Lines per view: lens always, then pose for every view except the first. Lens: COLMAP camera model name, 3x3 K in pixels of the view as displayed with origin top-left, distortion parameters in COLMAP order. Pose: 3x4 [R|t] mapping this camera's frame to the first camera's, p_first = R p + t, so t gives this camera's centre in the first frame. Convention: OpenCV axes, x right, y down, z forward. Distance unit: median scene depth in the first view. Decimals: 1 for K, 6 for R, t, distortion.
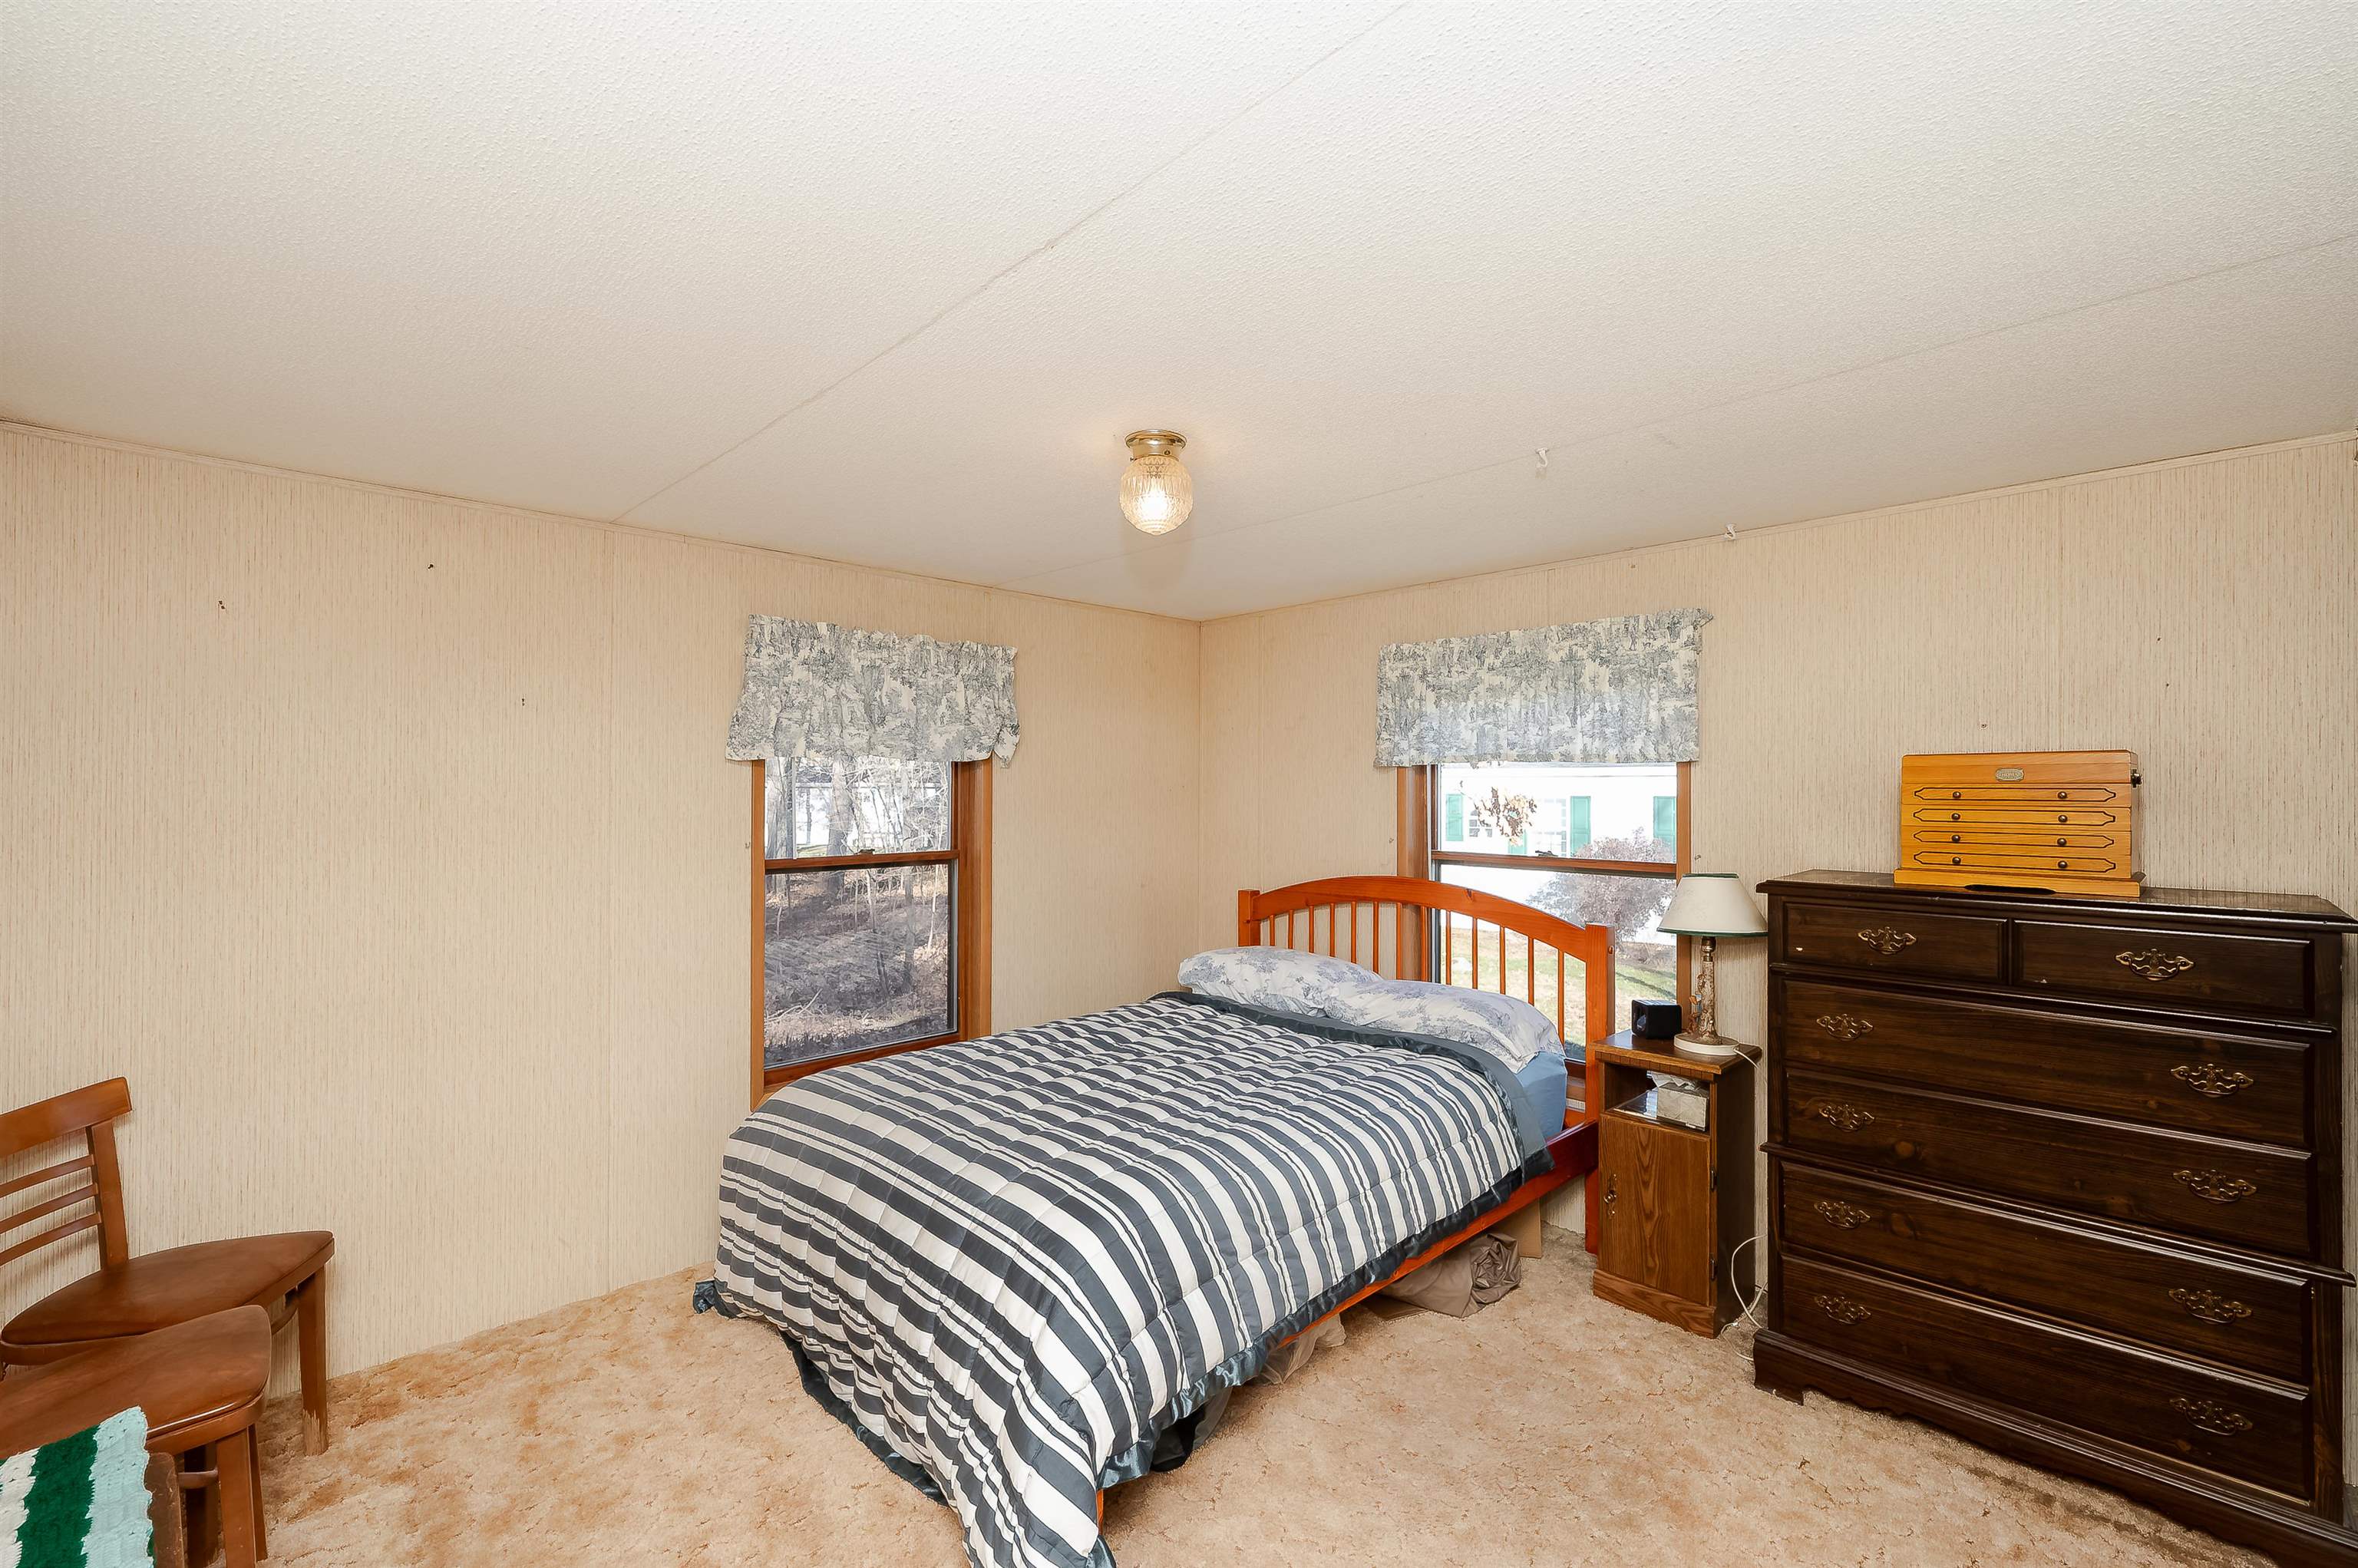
lens RADIAL K [[1018.6, 0, 1176.8], [0, 1018.6, 776.6], [0, 0, 1]] dist [-0.001512, -0.000138]
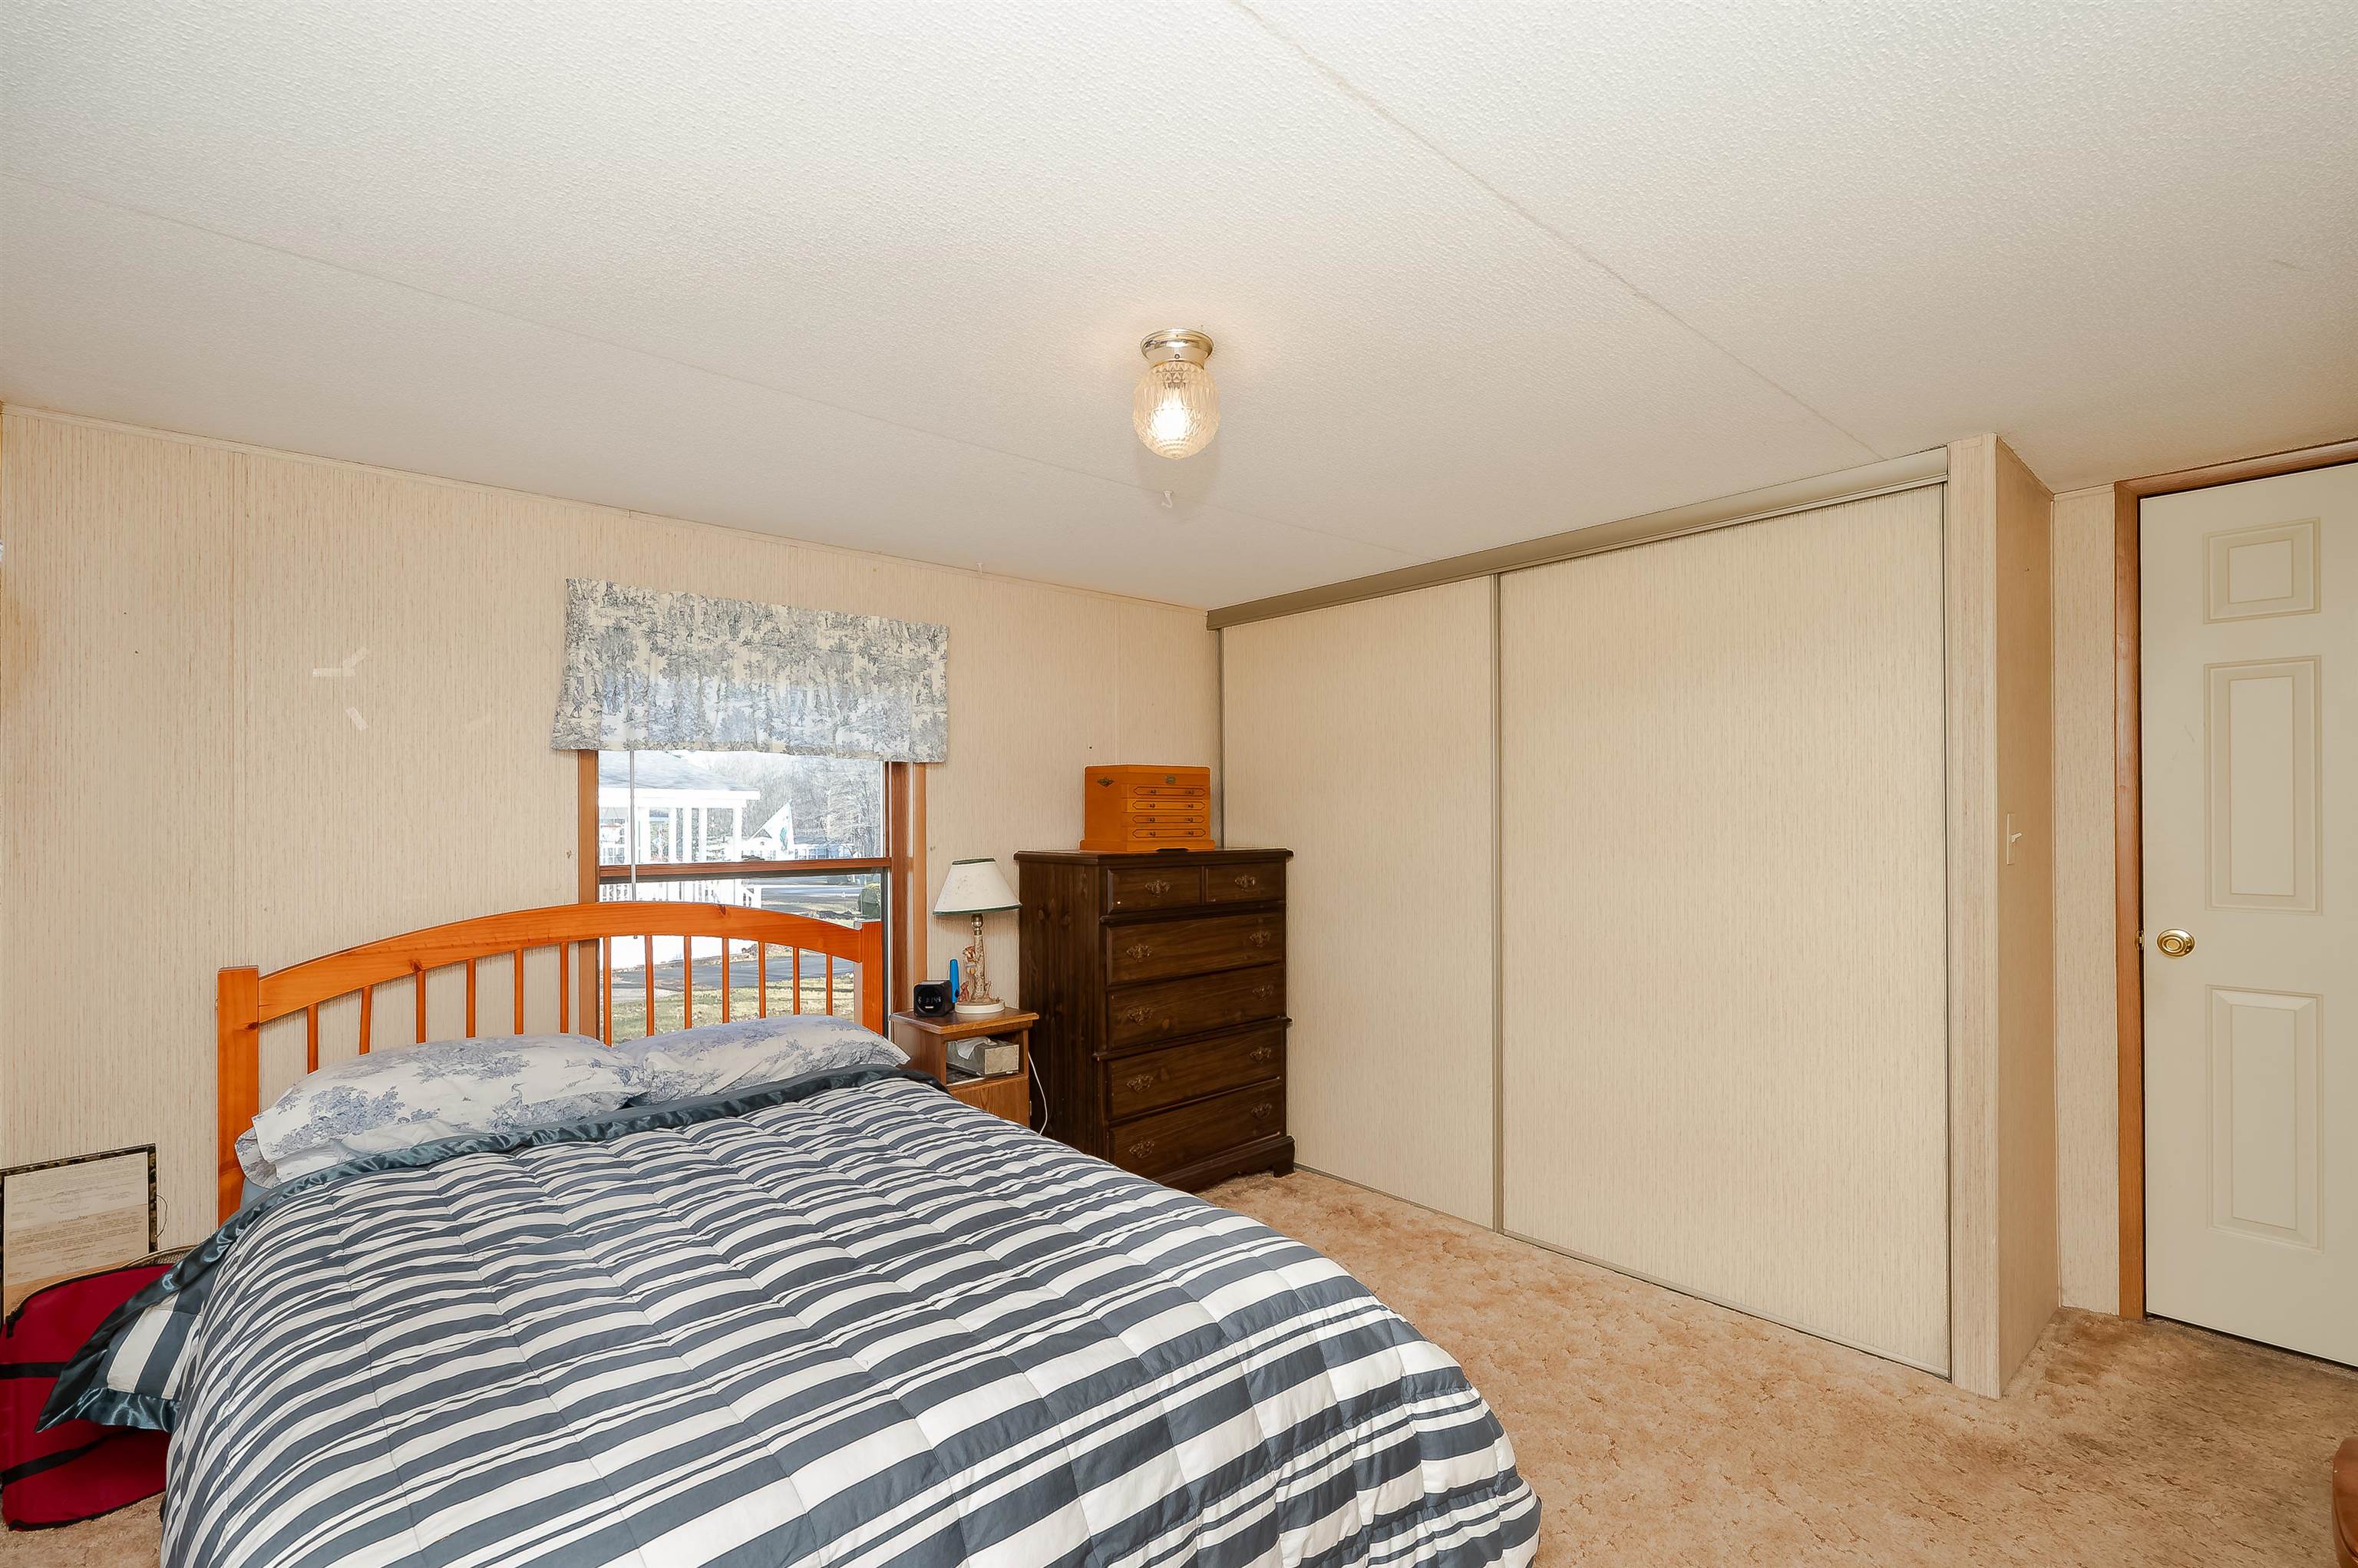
lens RADIAL K [[1049.4, 0, 1185.2], [0, 1049.4, 806.5], [0, 0, 1]] dist [-0.003389, -0.000264]
pose [[0.030326, 0.005124, 0.999527, -0.673656], [-0.009477, 0.999943, -0.004839, 0.038834], [-0.999495, -0.009325, 0.030373, 0.734423]]
